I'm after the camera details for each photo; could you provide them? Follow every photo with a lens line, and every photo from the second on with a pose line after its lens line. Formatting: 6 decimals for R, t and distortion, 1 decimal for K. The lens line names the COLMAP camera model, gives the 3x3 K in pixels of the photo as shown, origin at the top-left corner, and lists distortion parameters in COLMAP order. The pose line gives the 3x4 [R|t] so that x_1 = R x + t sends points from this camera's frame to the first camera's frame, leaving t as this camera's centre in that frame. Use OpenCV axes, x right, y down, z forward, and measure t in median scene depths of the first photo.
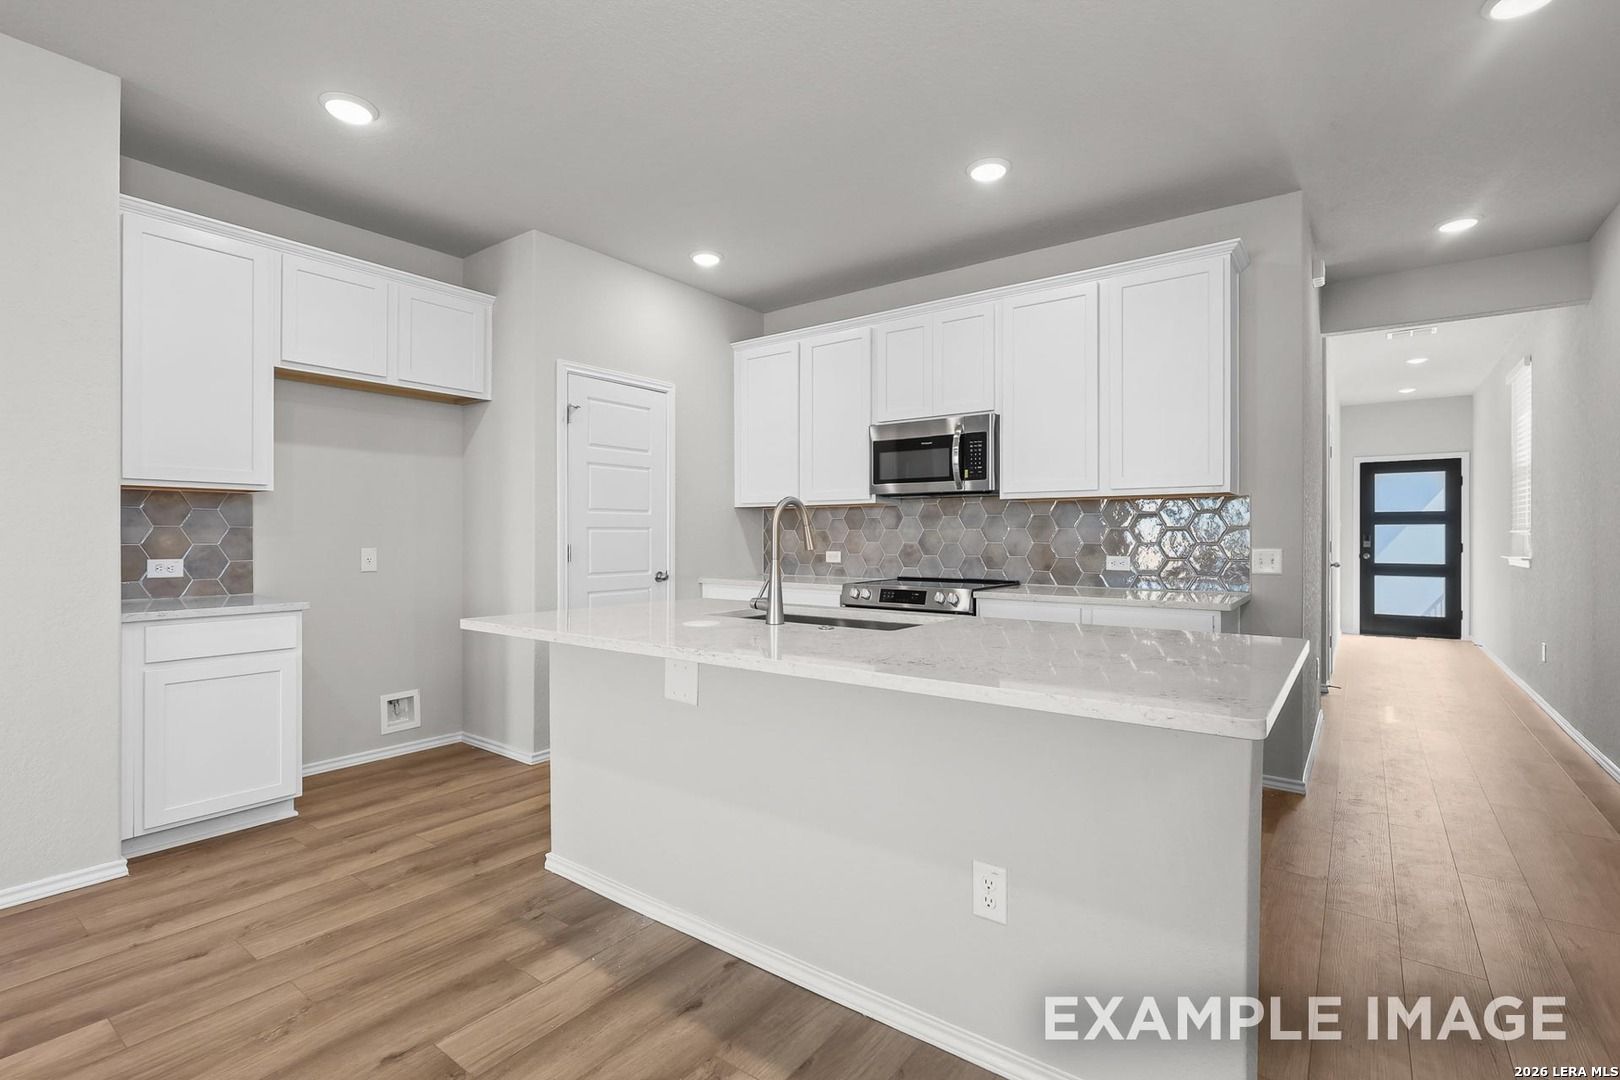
lens RADIAL K [[749.0, 0, 800.4], [0, 749.0, 538.5], [0, 0, 1]] dist [-0.002432, -0.000014]
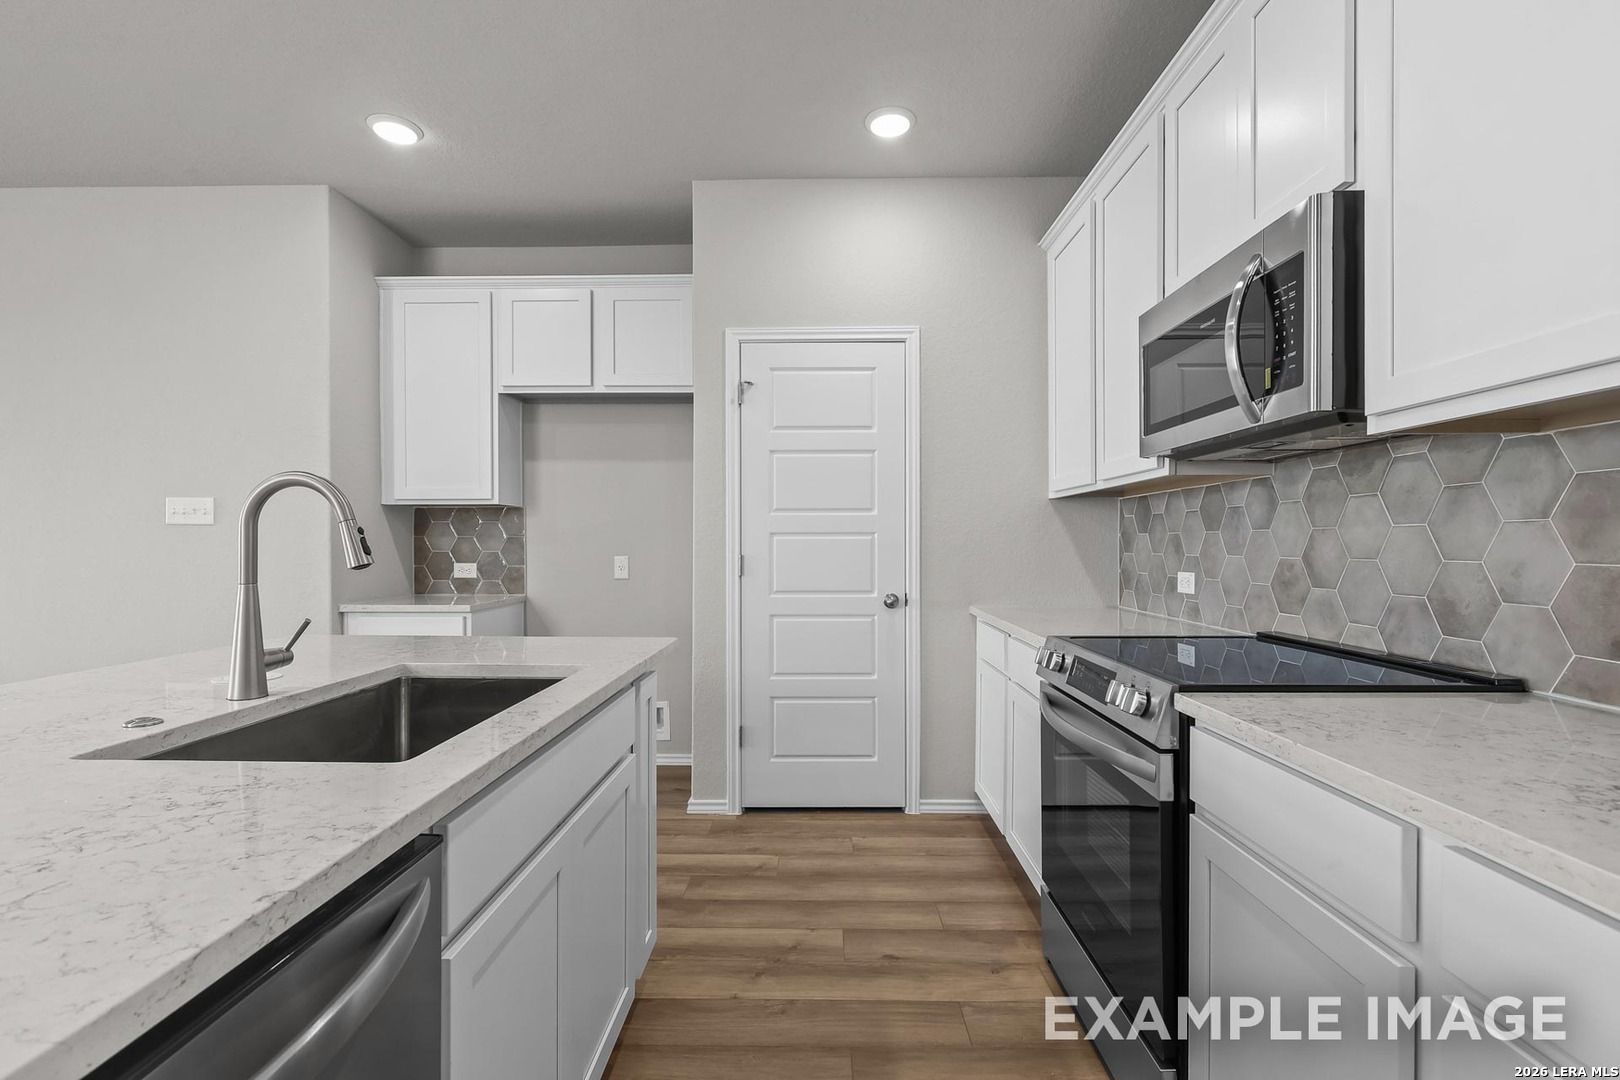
lens RADIAL K [[746.7, 0, 806.2], [0, 746.7, 549.8], [0, 0, 1]] dist [-0.000402, 0.000002]
pose [[0.590621, 0.005250, -0.806932, 0.394710], [-0.001837, 0.999985, 0.005161, -0.001254], [0.806947, -0.001566, 0.590622, 0.595679]]
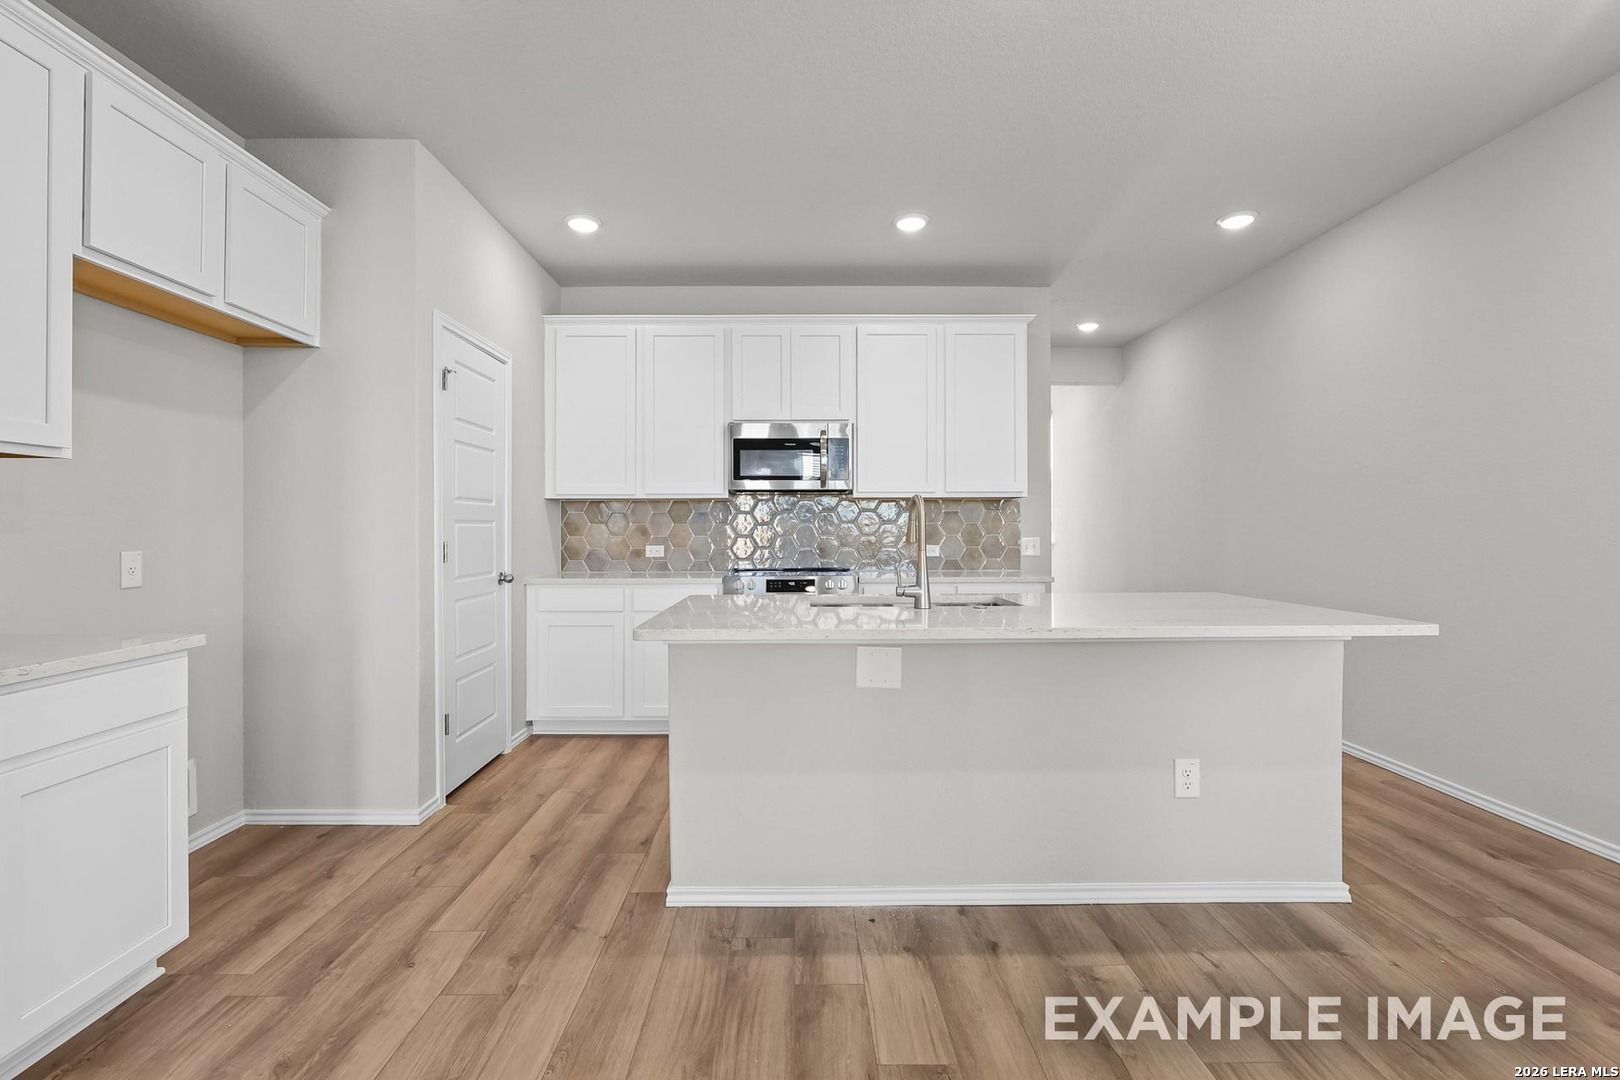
lens RADIAL K [[749.2, 0, 802.5], [0, 749.2, 530.2], [0, 0, 1]] dist [-0.001209, -0.000415]
pose [[0.792358, -0.003906, 0.610044, -0.507349], [0.005431, 0.999985, -0.000652, -0.001723], [-0.610032, 0.003829, 0.792367, 0.133481]]
